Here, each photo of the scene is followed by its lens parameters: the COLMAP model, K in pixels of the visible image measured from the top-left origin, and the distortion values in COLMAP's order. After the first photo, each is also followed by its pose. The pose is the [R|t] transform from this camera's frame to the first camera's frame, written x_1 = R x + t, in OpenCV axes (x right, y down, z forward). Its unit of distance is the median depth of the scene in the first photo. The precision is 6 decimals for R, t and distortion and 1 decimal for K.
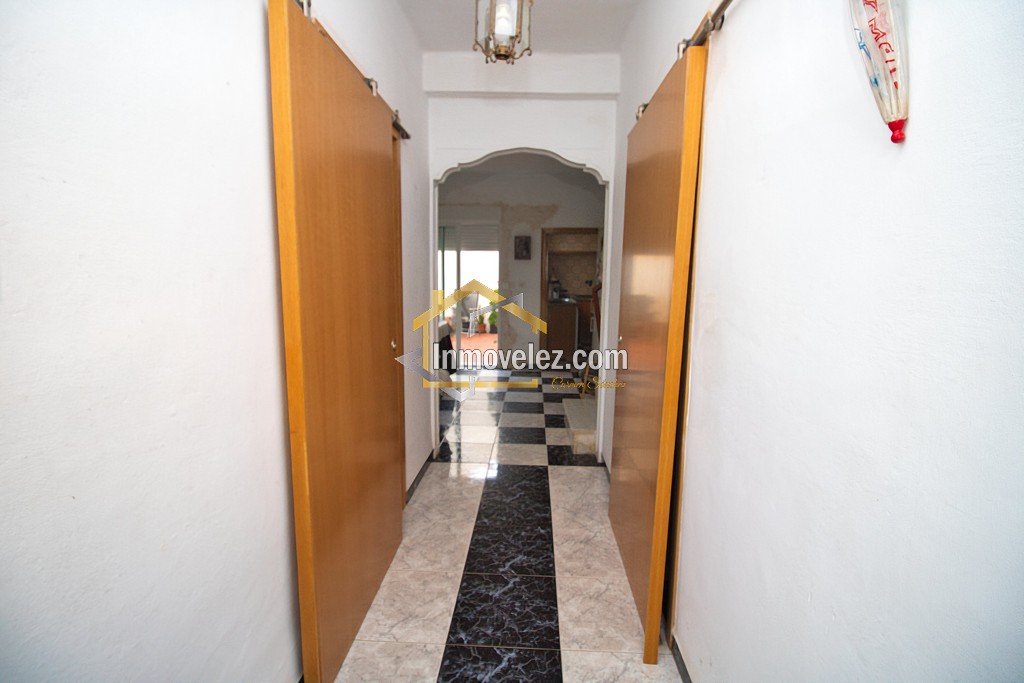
lens RADIAL K [[470.7, 0, 515.3], [0, 470.7, 341.9], [0, 0, 1]] dist [-0.021431, -0.003896]
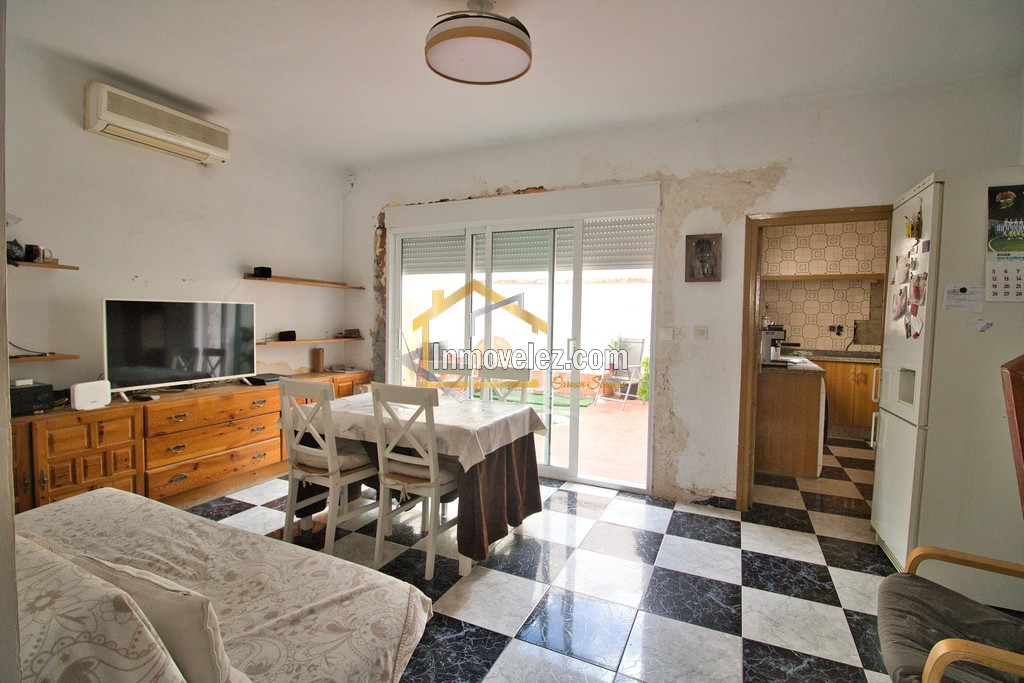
lens RADIAL K [[470.7, 0, 509.3], [0, 470.7, 341.3], [0, 0, 1]] dist [-0.021431, -0.003896]
pose [[0.922169, 0.020275, -0.386255, 0.017647], [-0.057039, 0.994835, -0.083958, -0.055037], [0.382558, 0.099455, 0.918563, 0.436464]]
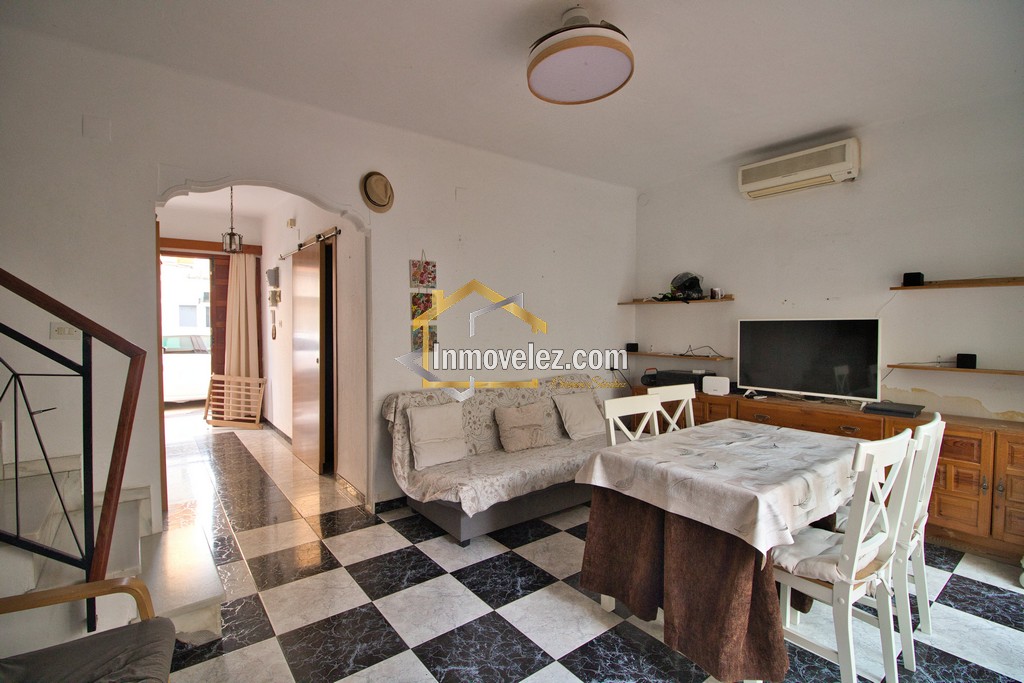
lens RADIAL K [[470.7, 0, 517.1], [0, 470.7, 335.9], [0, 0, 1]] dist [-0.021431, -0.003896]
pose [[-0.761523, -0.002303, -0.648134, 0.105960], [-0.100388, 0.988345, 0.114438, -0.121539], [0.640316, 0.152212, -0.752879, 0.900997]]
